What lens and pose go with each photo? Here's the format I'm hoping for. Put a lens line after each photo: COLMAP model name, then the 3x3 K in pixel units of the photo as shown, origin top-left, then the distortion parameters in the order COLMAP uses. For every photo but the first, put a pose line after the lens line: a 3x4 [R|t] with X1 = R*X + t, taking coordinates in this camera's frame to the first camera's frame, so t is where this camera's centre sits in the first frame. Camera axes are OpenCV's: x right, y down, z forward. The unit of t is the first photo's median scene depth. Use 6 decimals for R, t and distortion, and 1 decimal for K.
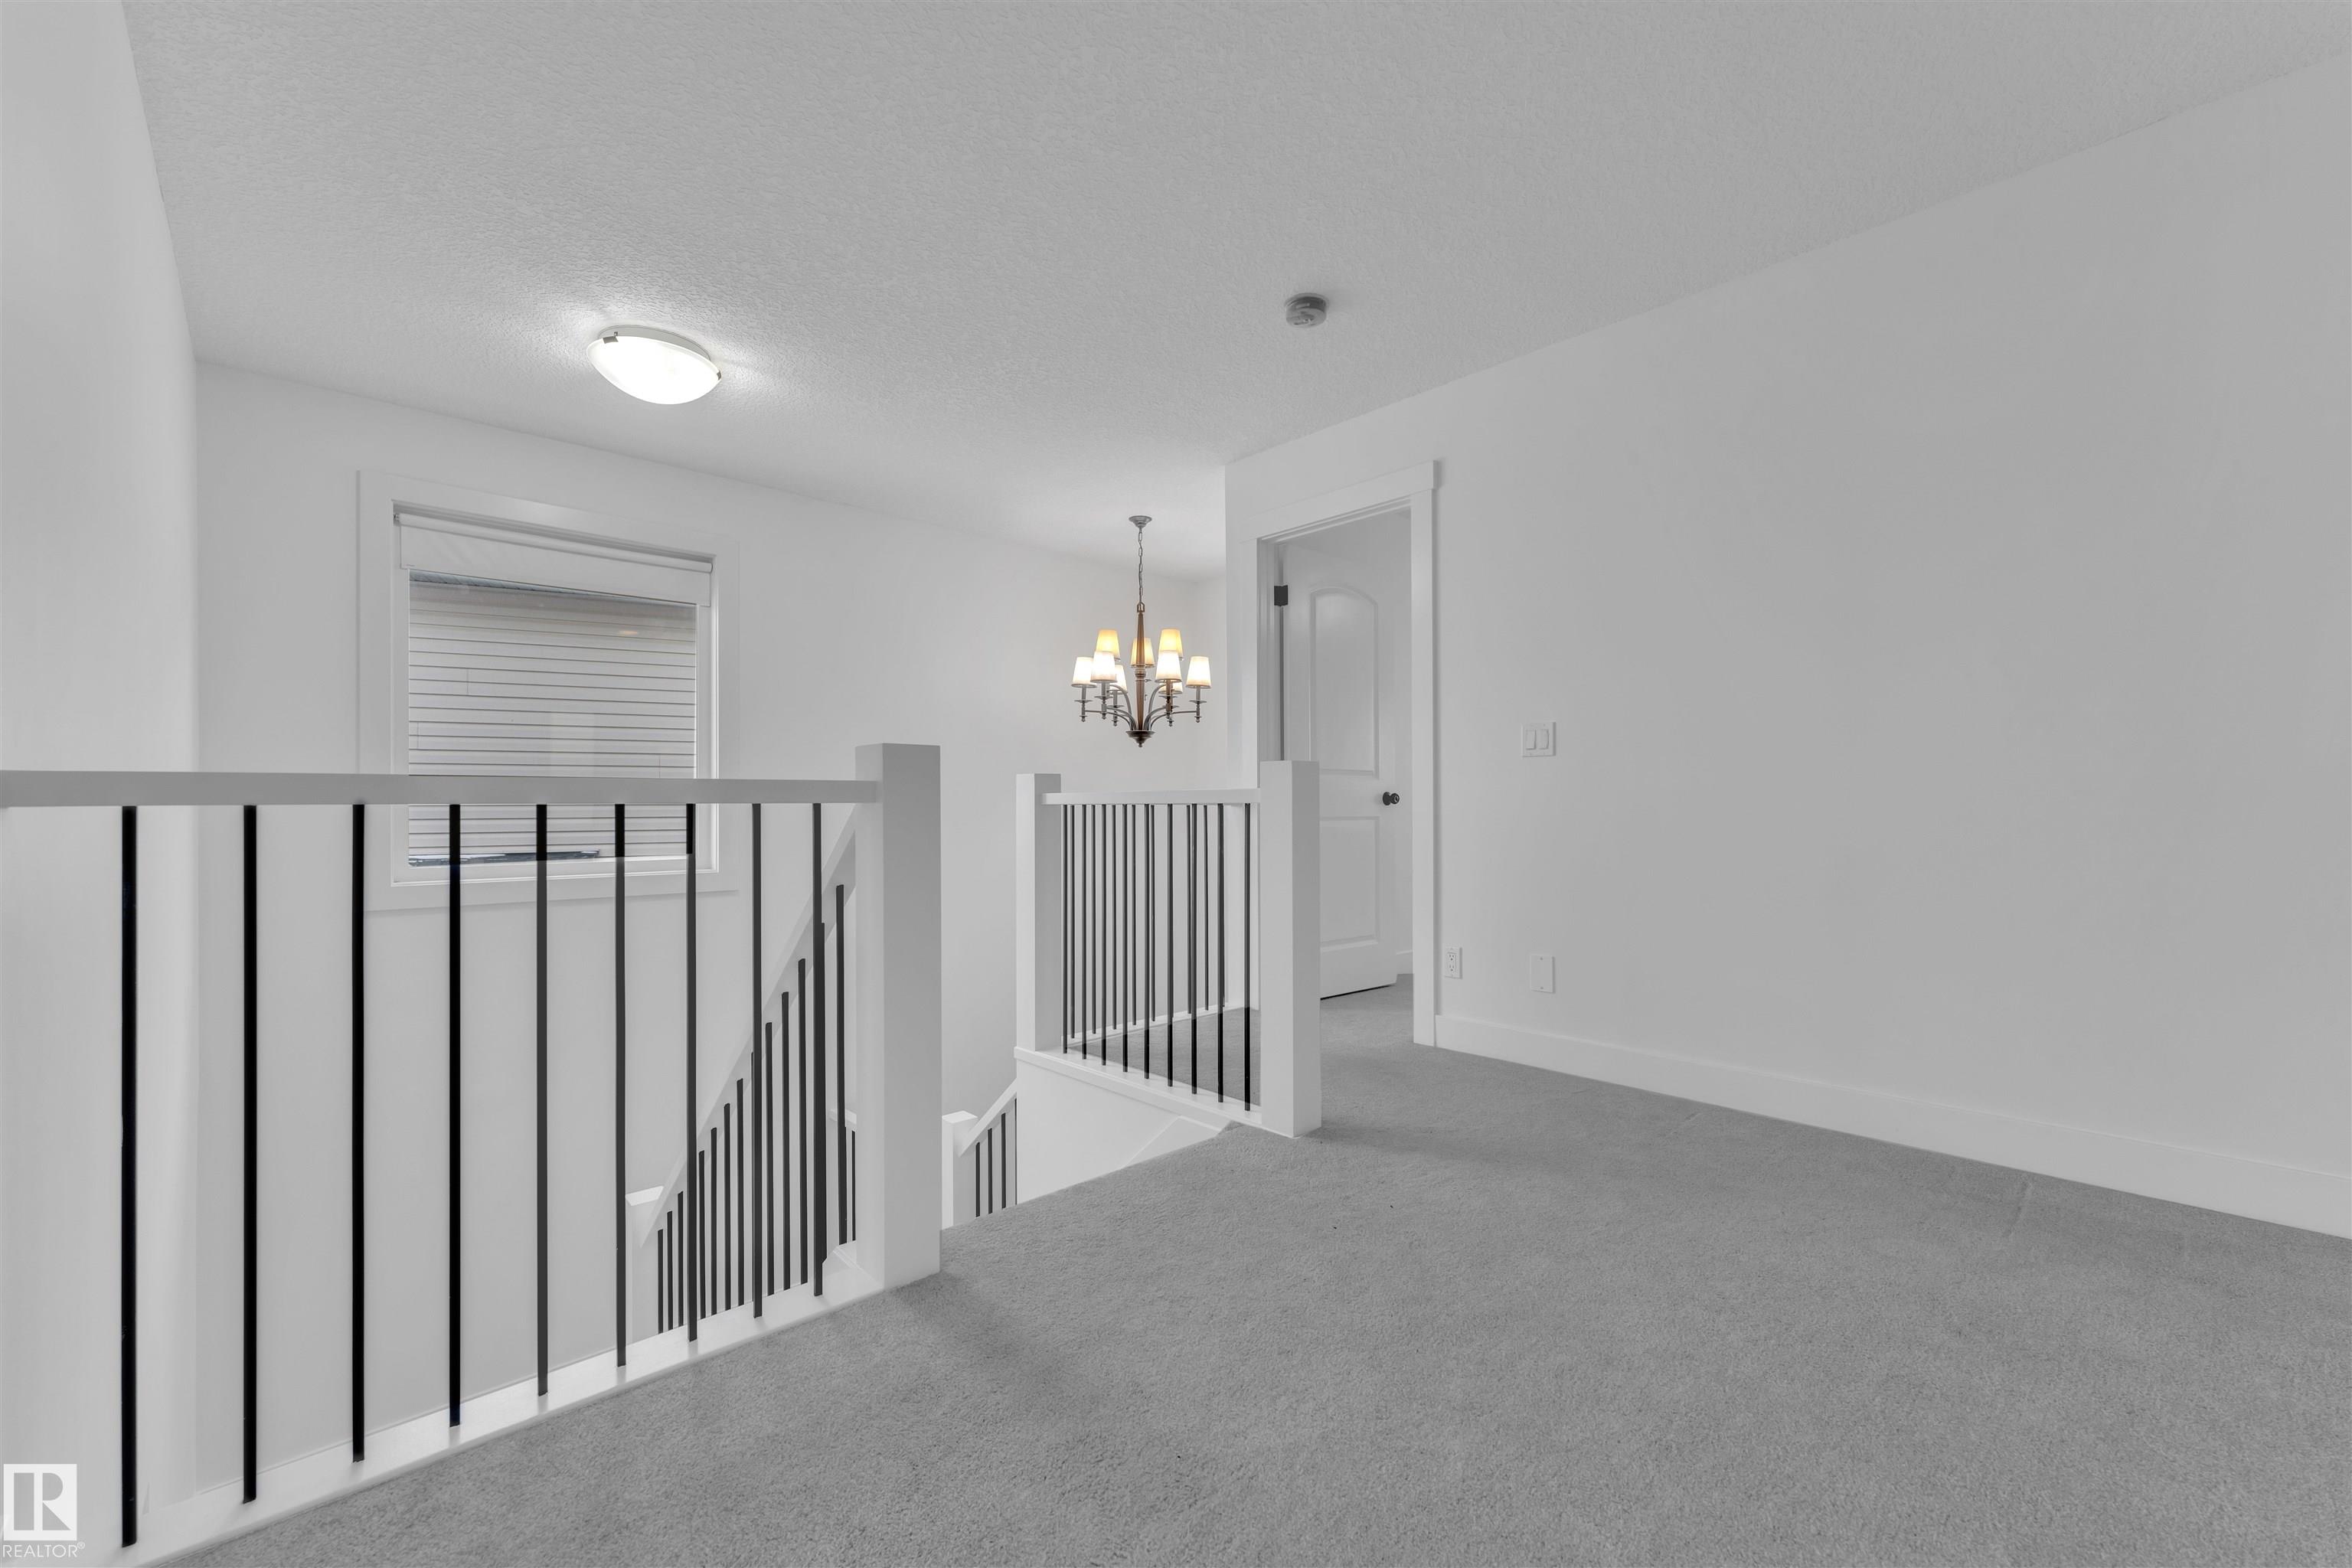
lens RADIAL K [[992.5, 0, 1107.0], [0, 992.5, 801.3], [0, 0, 1]] dist [0.001843, 0.000224]
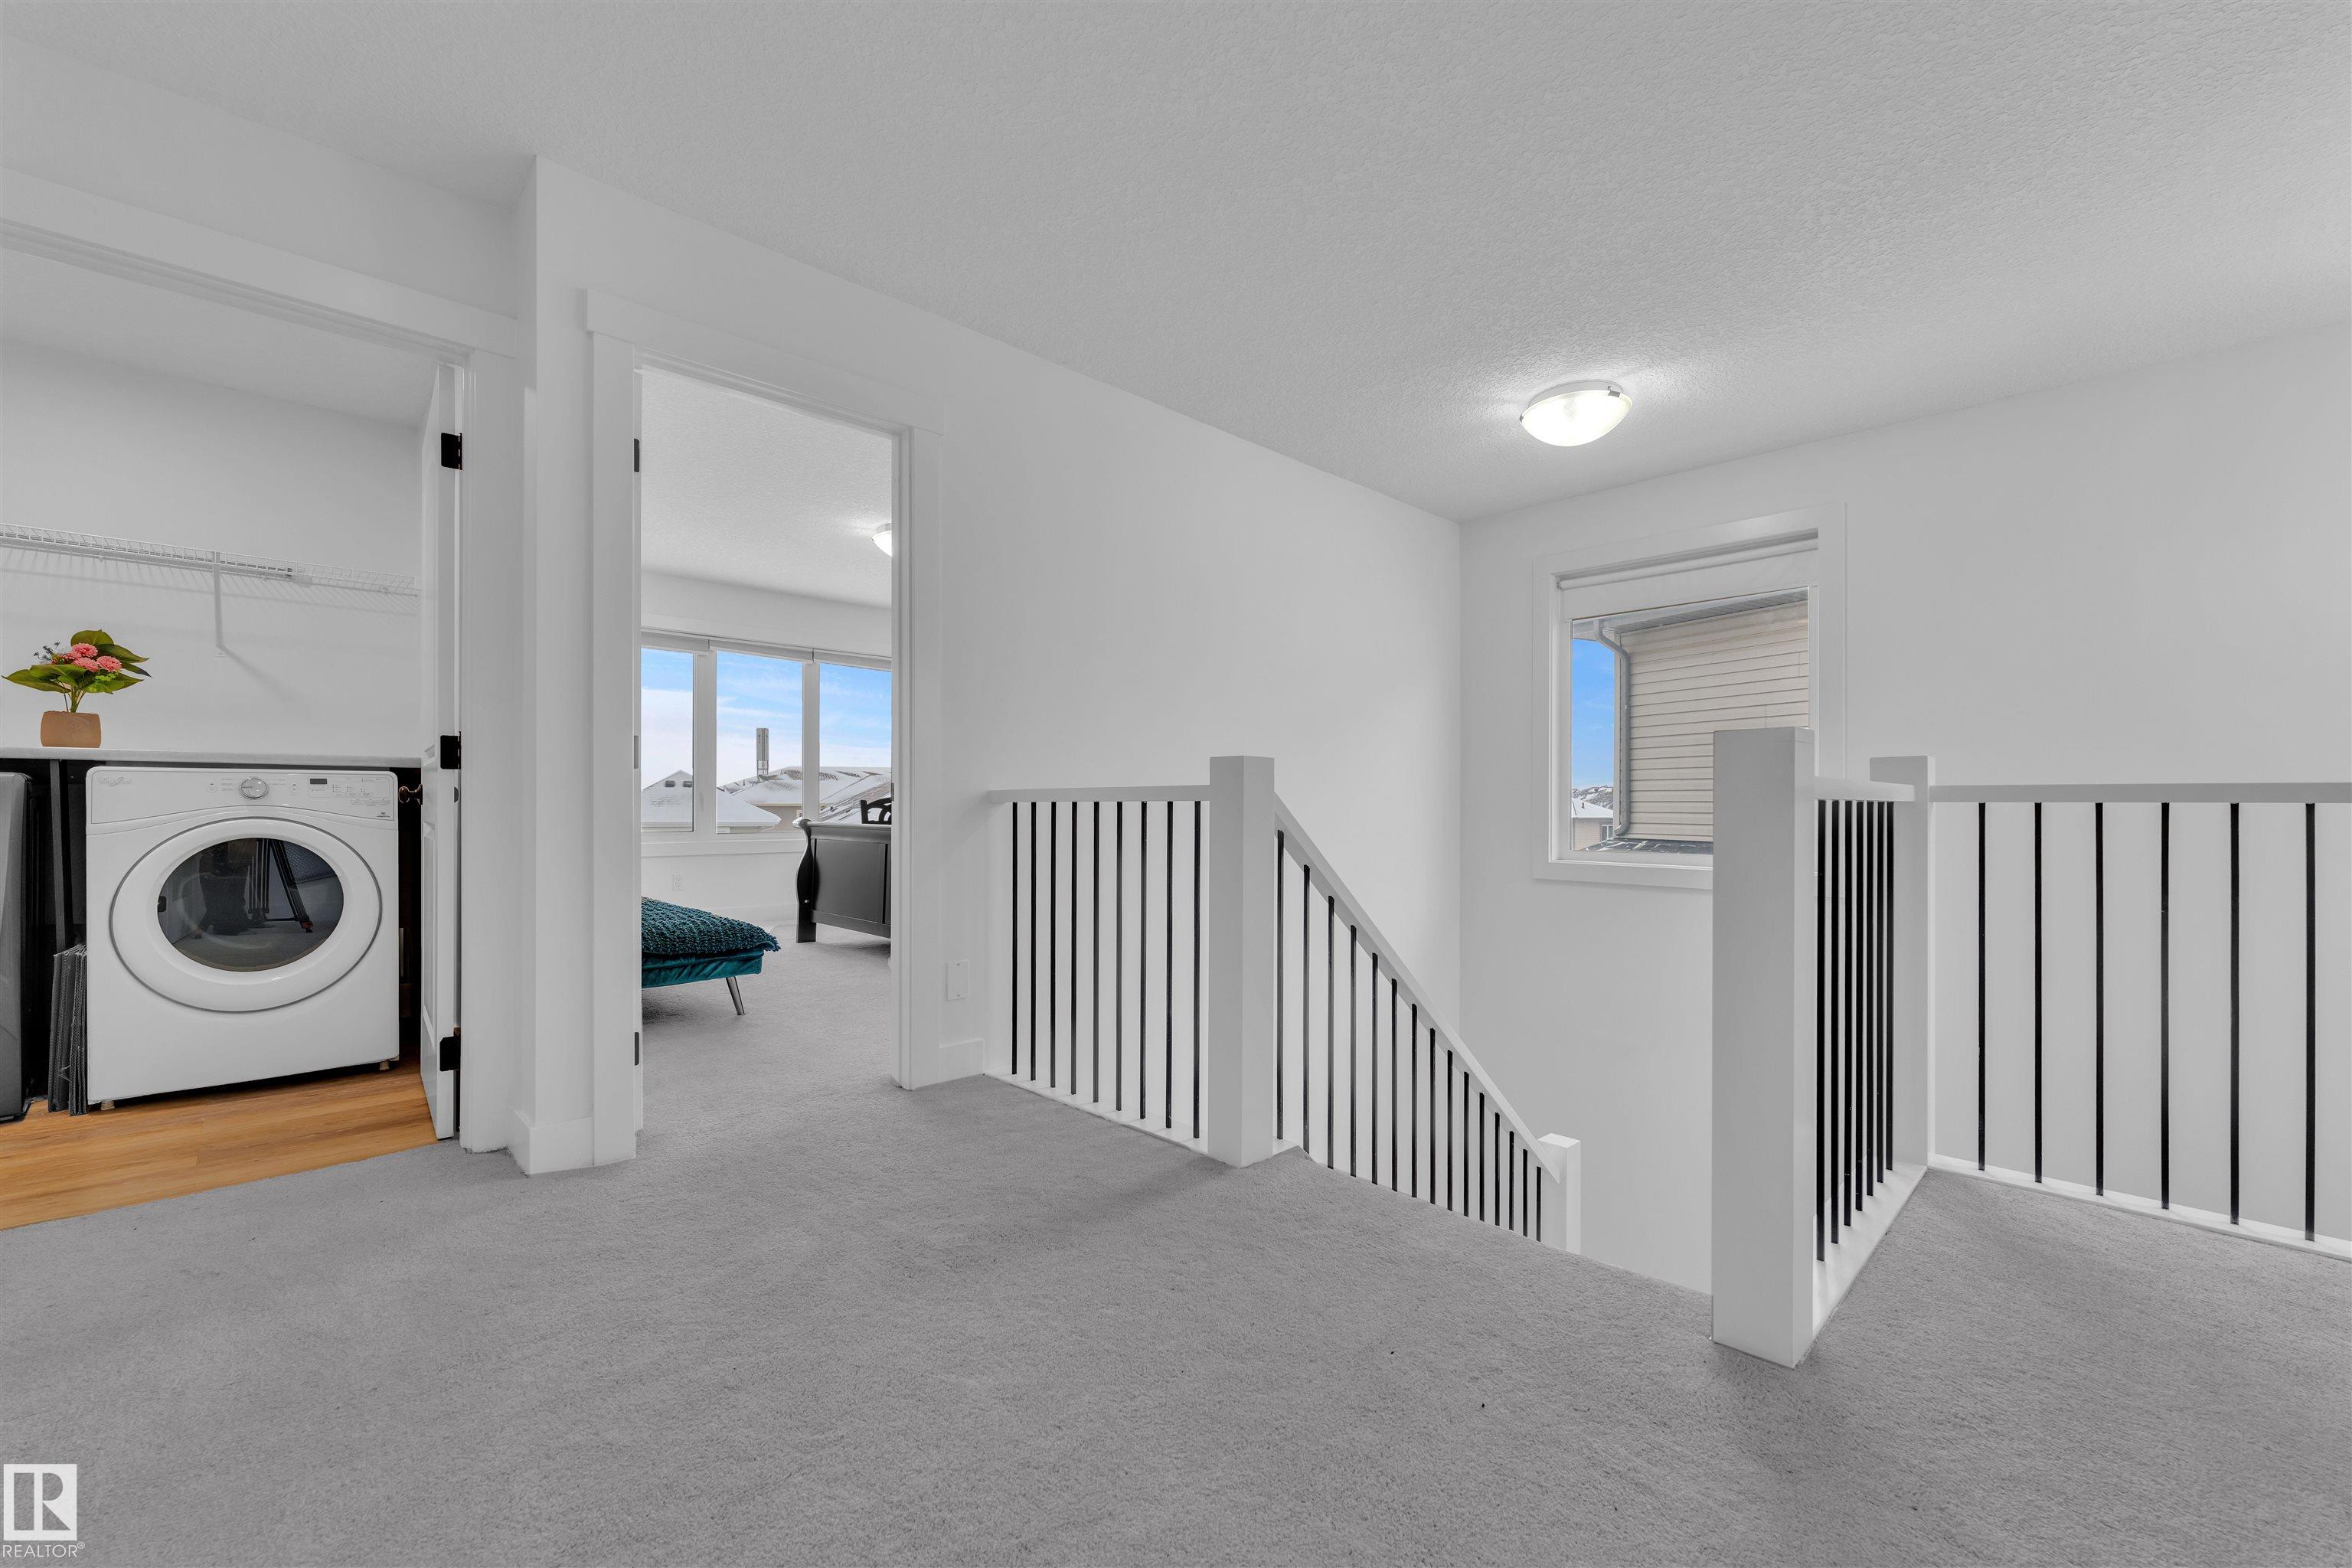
lens RADIAL K [[938.2, 0, 1179.0], [0, 938.2, 804.1], [0, 0, 1]] dist [-0.000352, -0.000049]
pose [[0.039768, 0.005038, -0.999196, 0.589254], [0.002283, 0.999984, 0.005133, -0.000569], [0.999206, -0.002485, 0.039756, 0.501799]]
